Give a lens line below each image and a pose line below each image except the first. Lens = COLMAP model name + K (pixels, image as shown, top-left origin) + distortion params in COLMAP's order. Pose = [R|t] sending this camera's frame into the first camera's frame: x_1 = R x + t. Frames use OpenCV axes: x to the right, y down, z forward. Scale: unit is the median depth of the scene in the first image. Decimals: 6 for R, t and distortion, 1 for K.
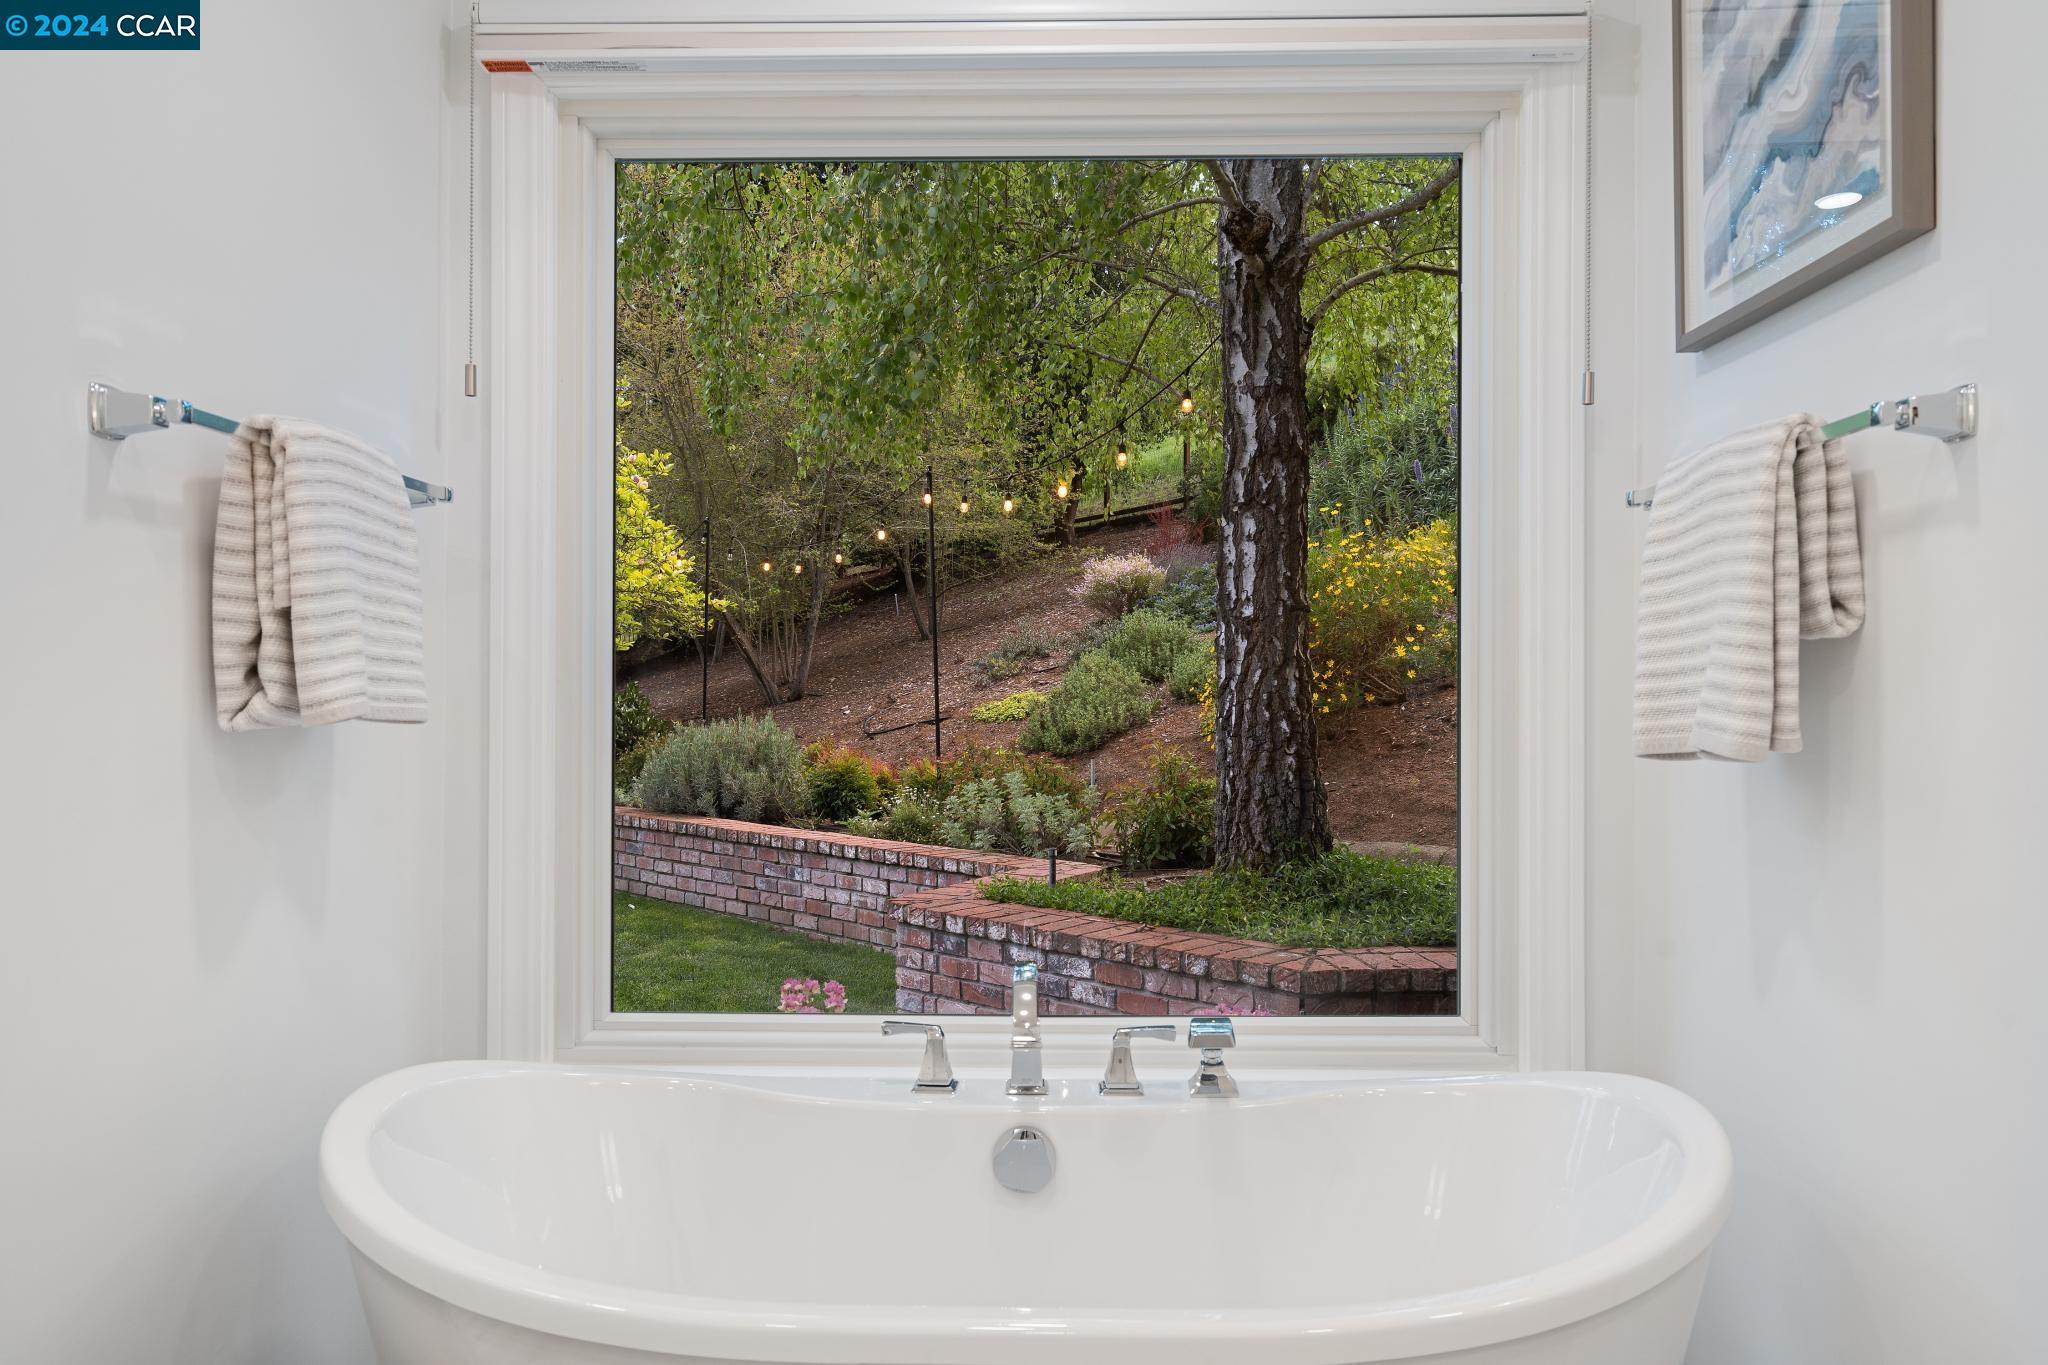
lens RADIAL K [[1408.6, 0, 1020.6], [0, 1408.6, 672.6], [0, 0, 1]] dist [0.024883, 0.000362]
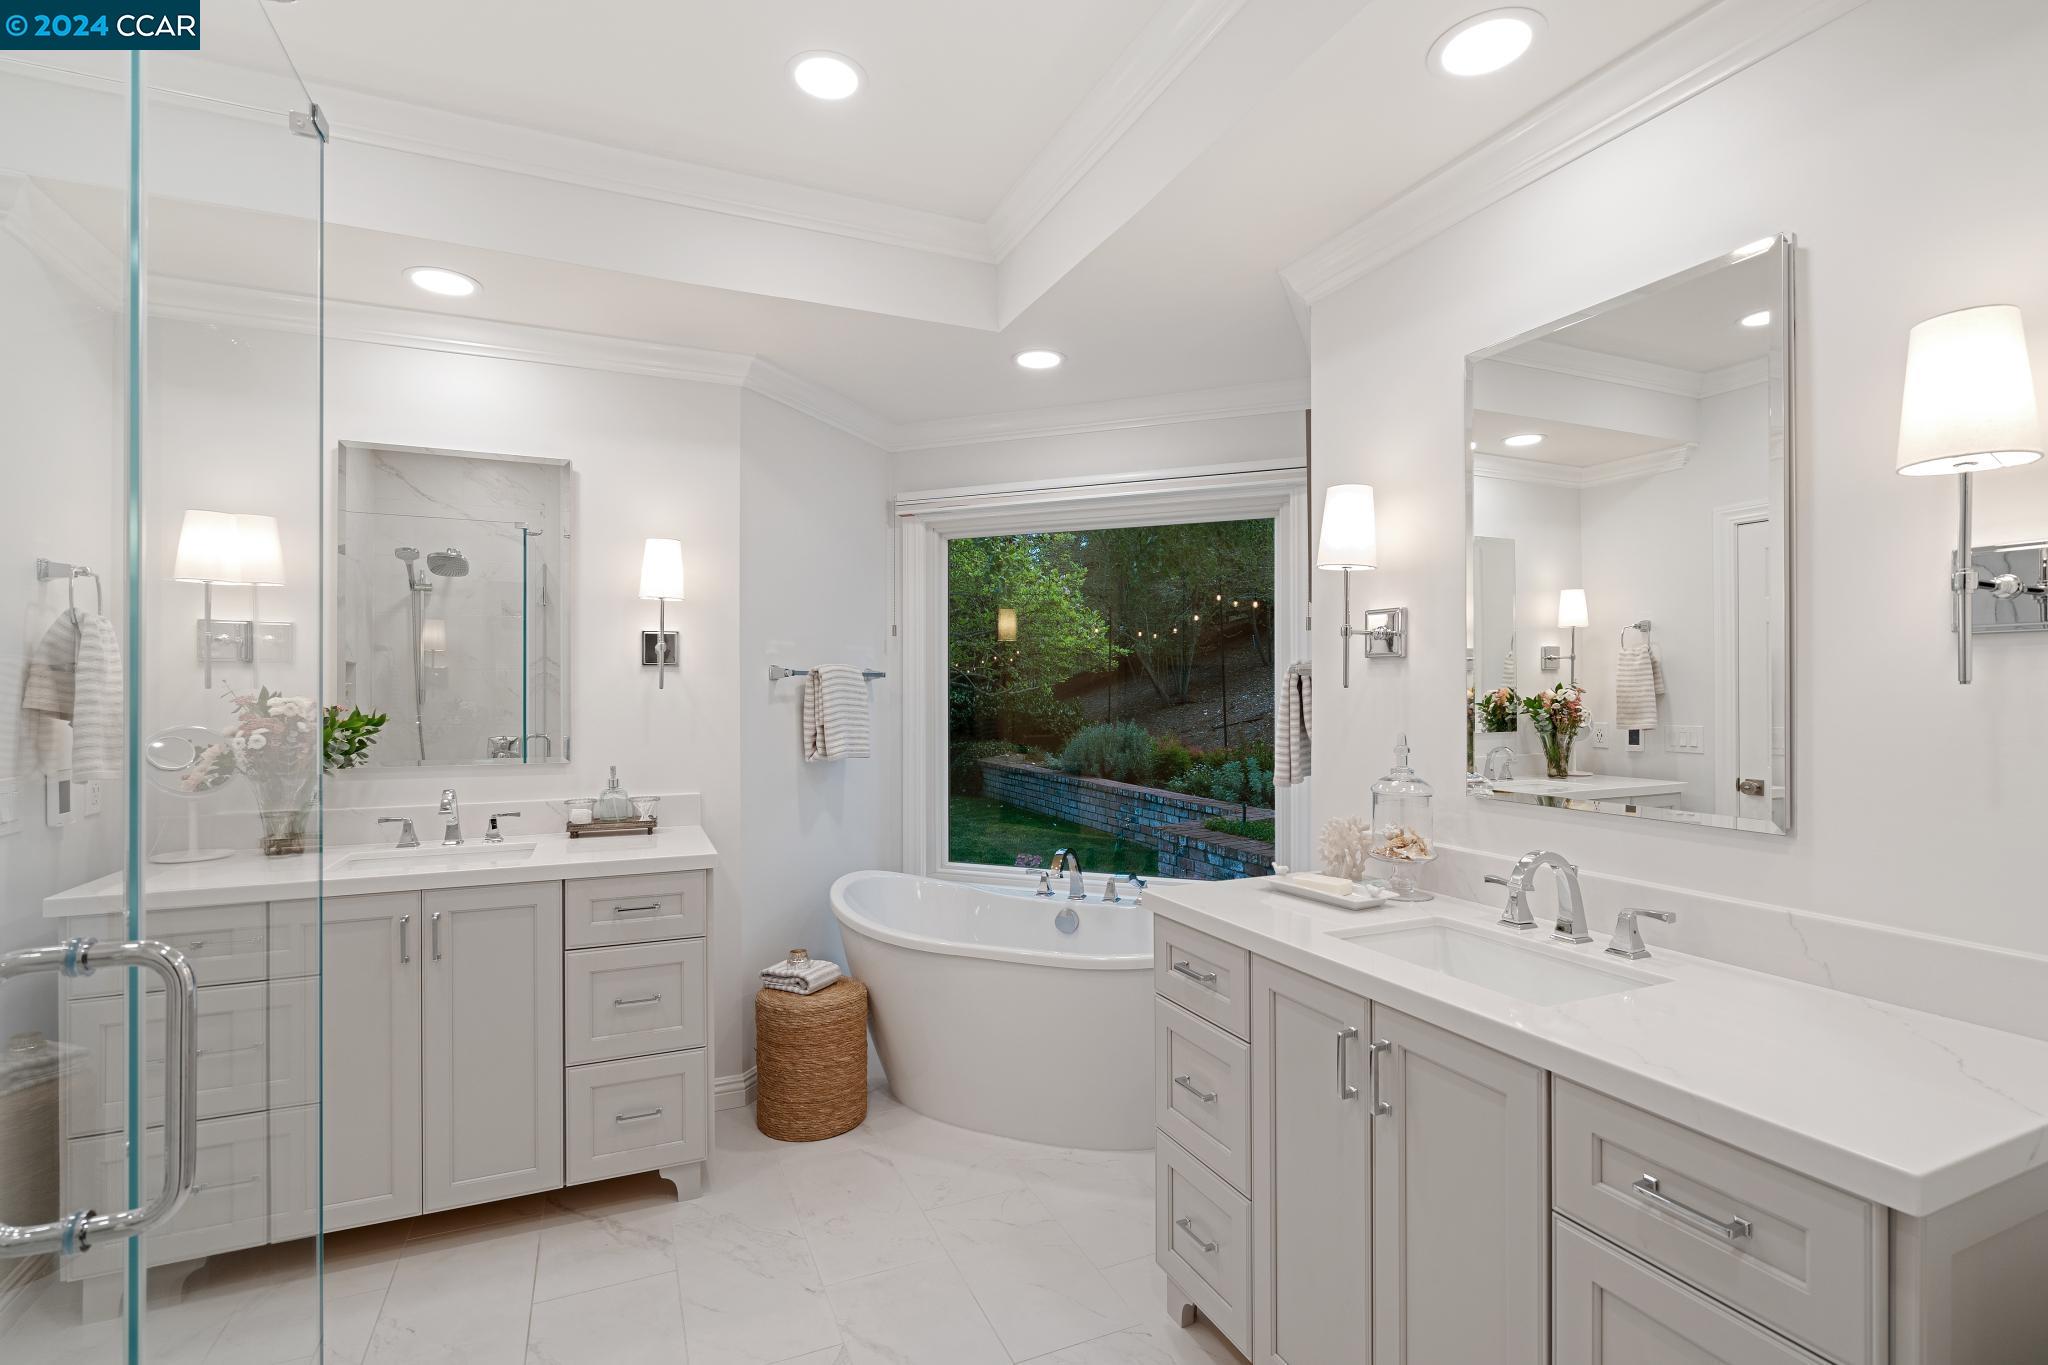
lens RADIAL K [[934.7, 0, 1060.3], [0, 934.7, 683.3], [0, 0, 1]] dist [0.000522, 0.000230]
pose [[0.945694, -0.003998, -0.325035, 0.212008], [0.006544, 0.999956, 0.006742, -0.046381], [0.324994, -0.008503, 0.945678, -0.259458]]
